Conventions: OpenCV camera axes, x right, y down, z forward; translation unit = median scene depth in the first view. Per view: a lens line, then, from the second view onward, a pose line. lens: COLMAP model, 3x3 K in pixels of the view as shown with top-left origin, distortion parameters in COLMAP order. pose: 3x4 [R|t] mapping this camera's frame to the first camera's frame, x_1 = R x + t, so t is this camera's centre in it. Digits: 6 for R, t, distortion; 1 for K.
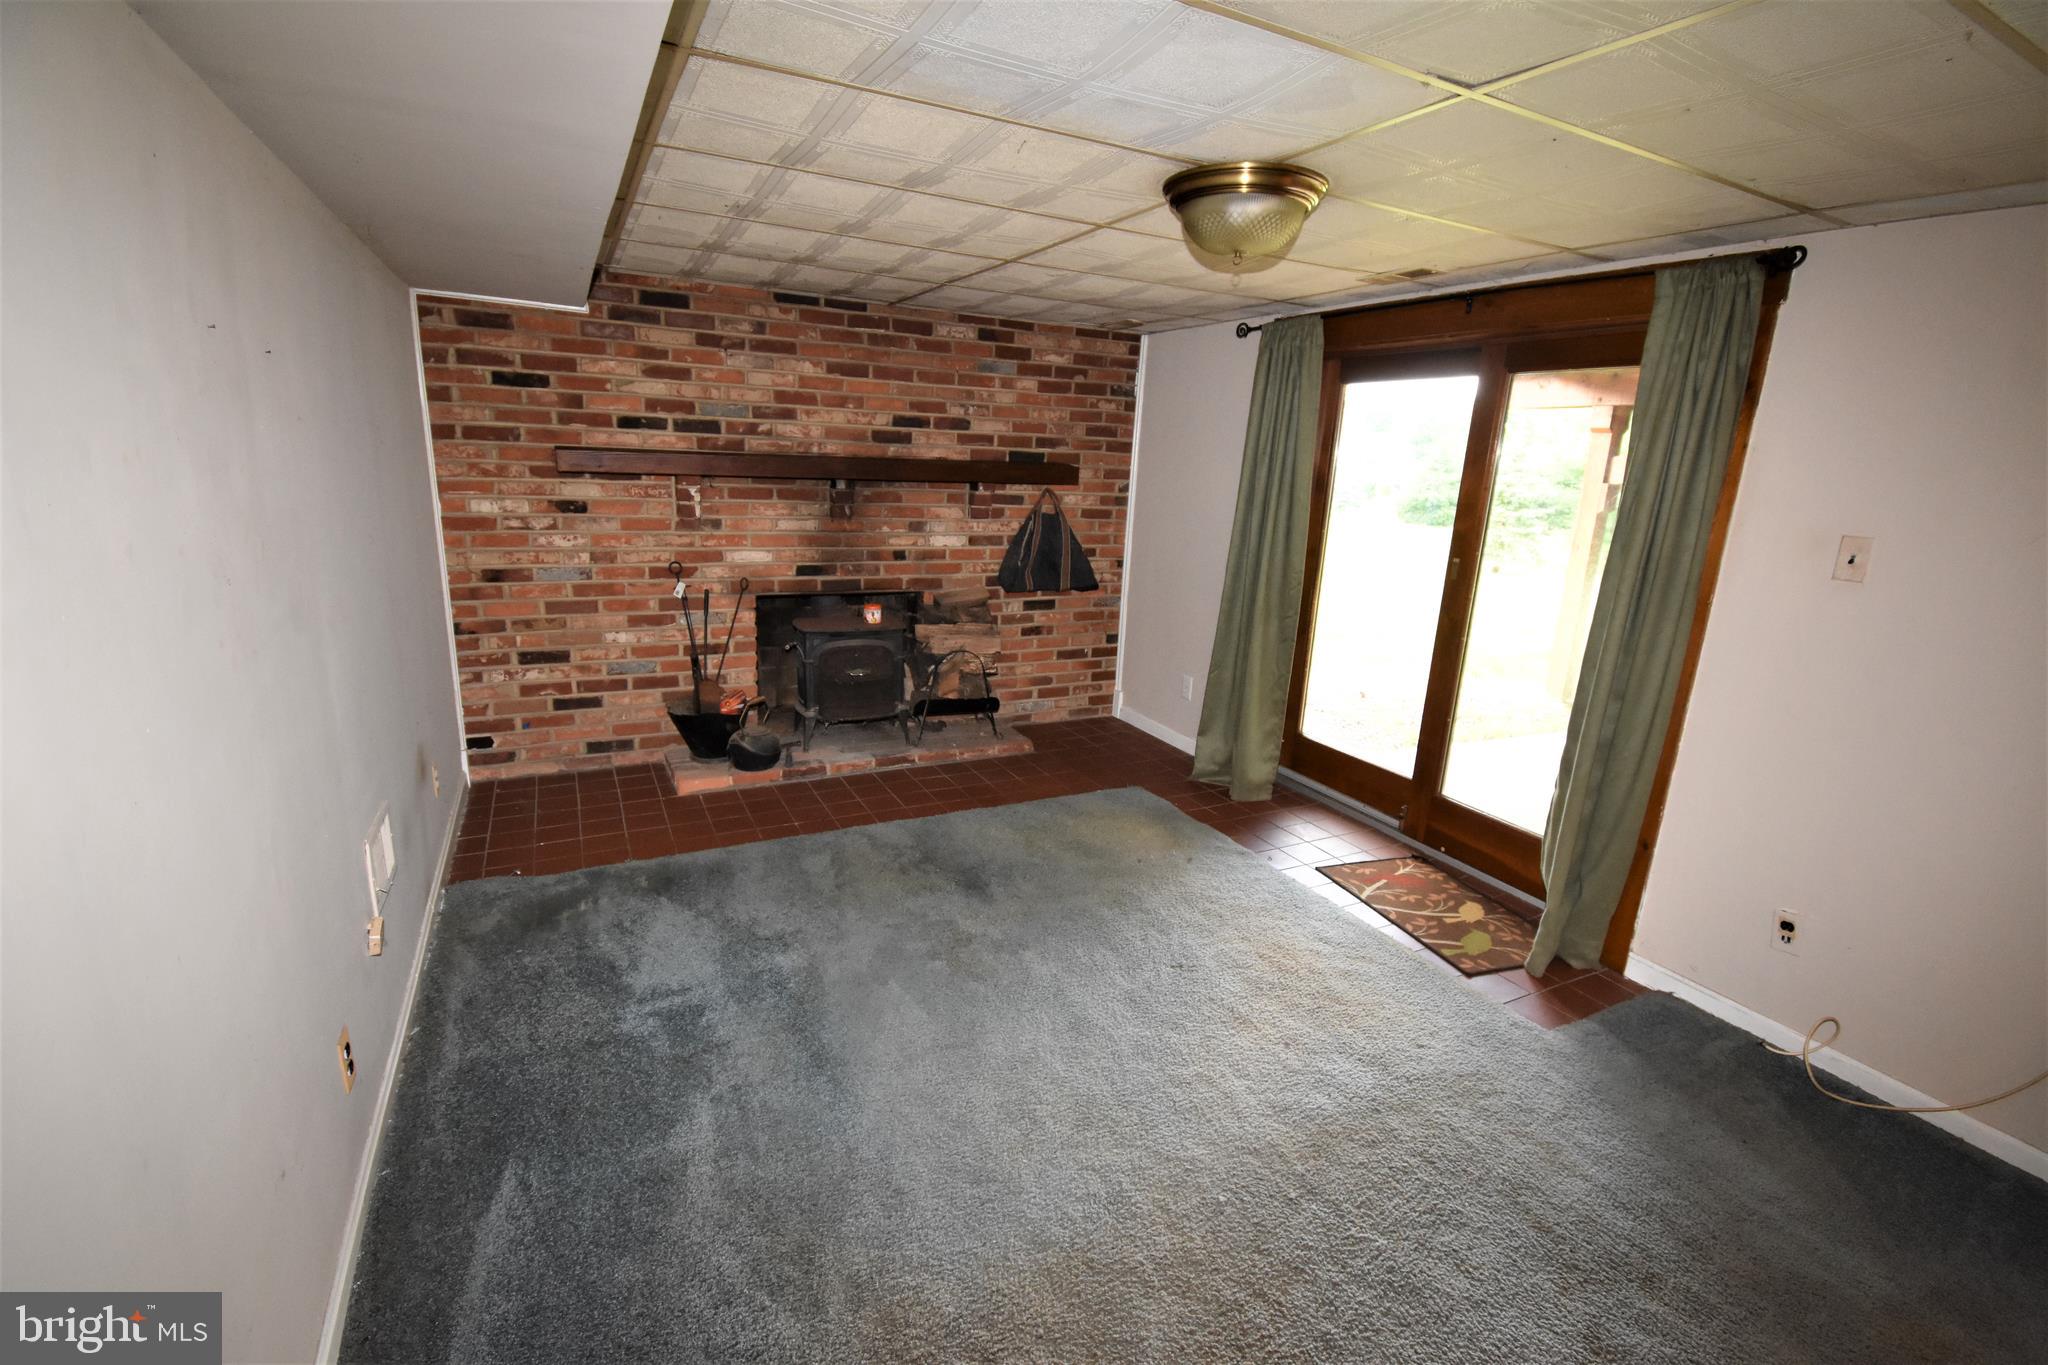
lens RADIAL K [[909.4, 0, 1021.7], [0, 909.4, 686.3], [0, 0, 1]] dist [-0.009813, -0.004091]
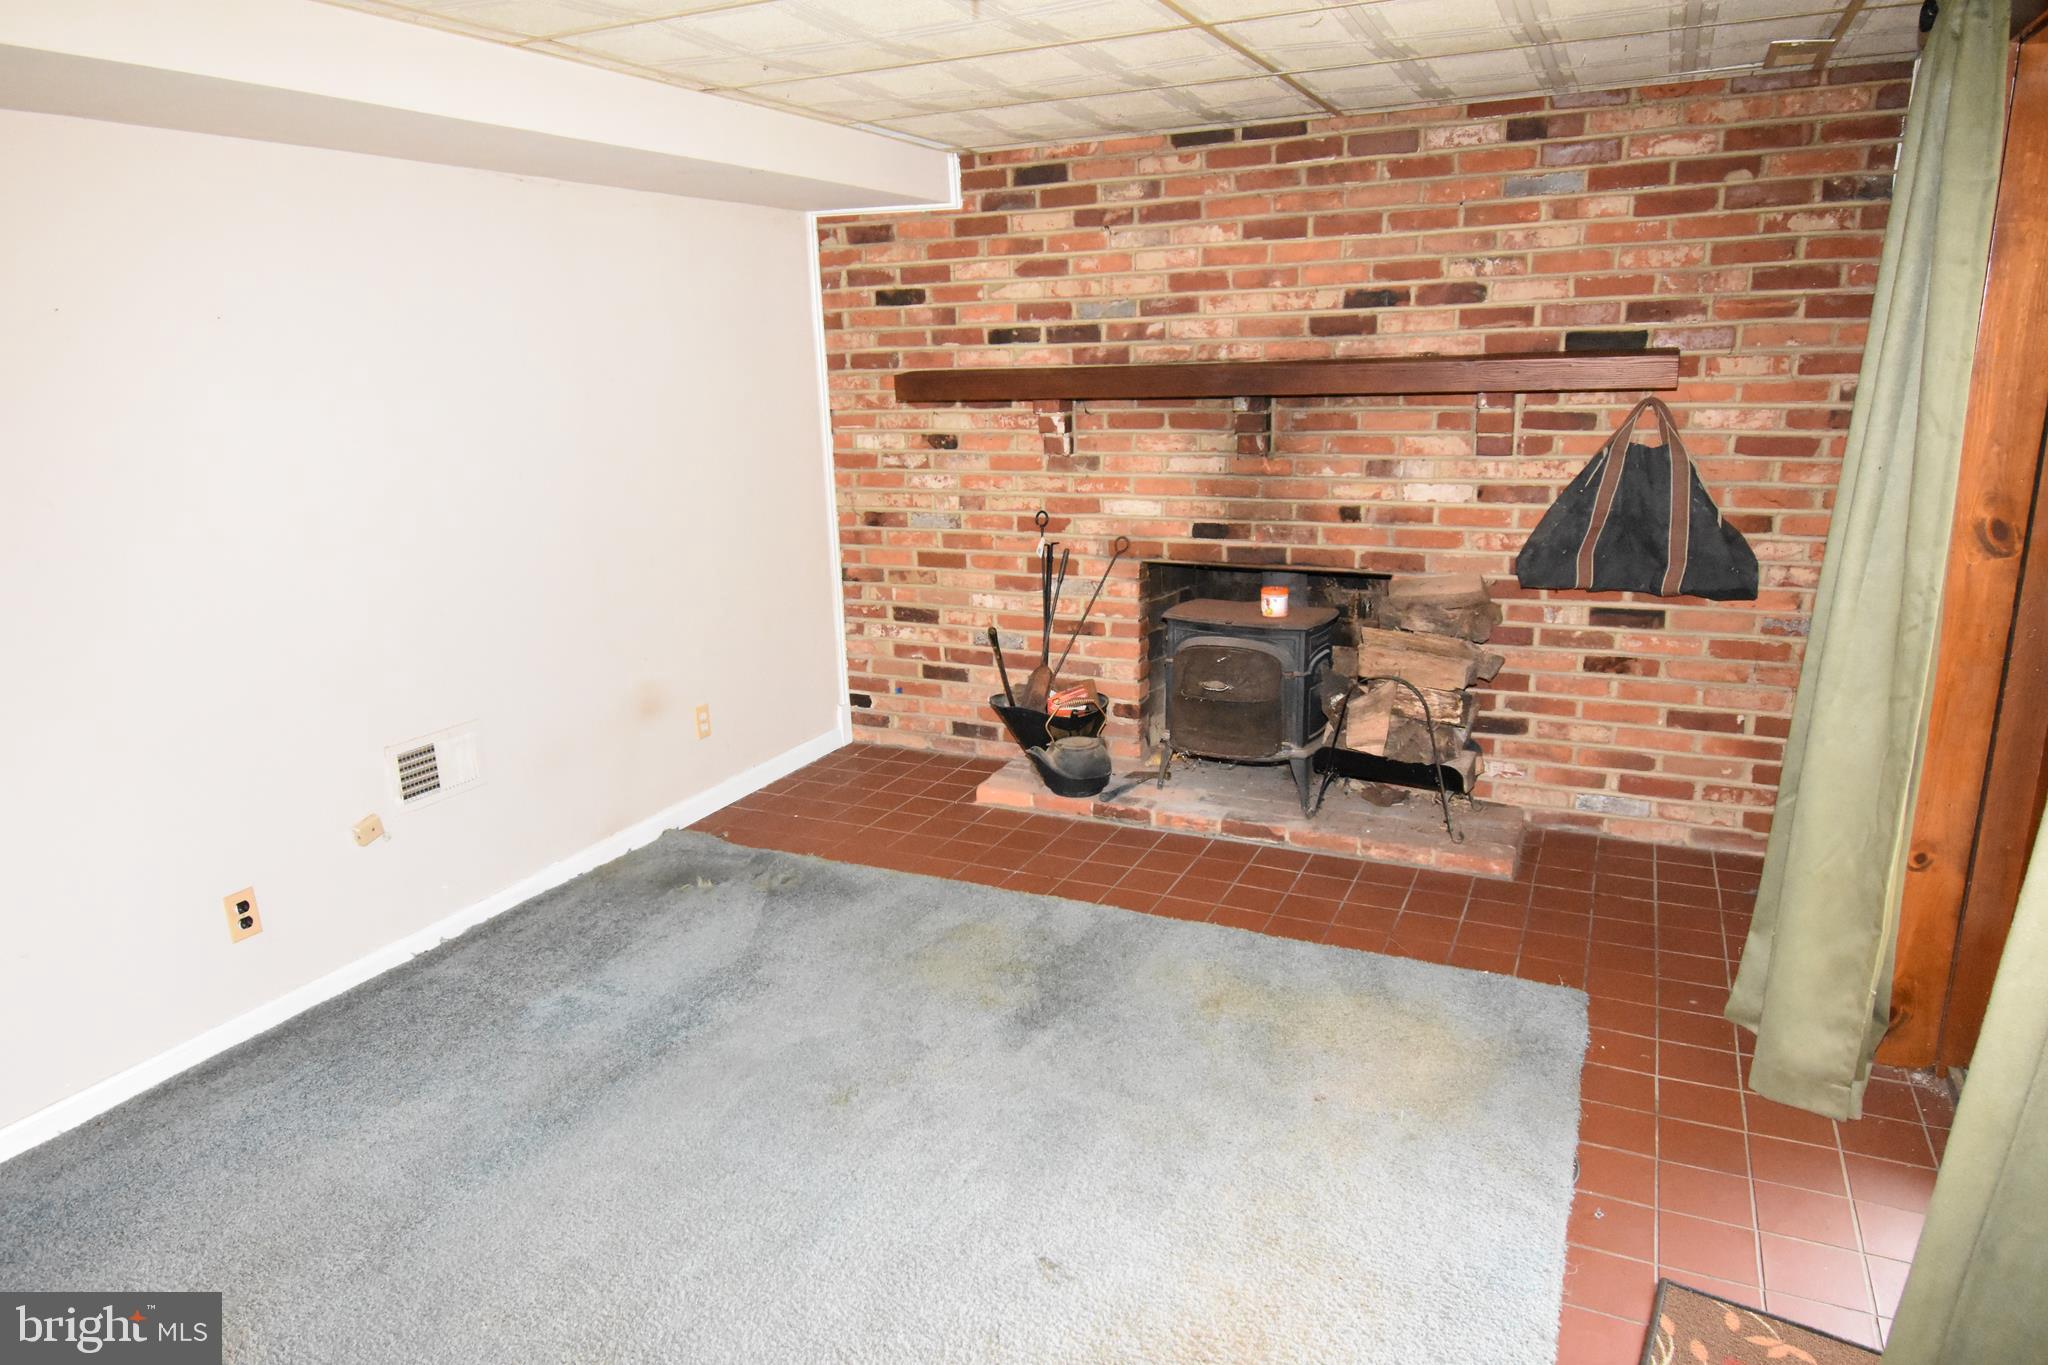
lens RADIAL K [[1268.6, 0, 1019.3], [0, 1268.6, 684.6], [0, 0, 1]] dist [-0.007557, -0.014944]
pose [[0.597652, 0.140684, -0.789316, 0.474009], [-0.144891, 0.987227, 0.066250, -0.057850], [0.788555, 0.074770, 0.610402, 0.323932]]
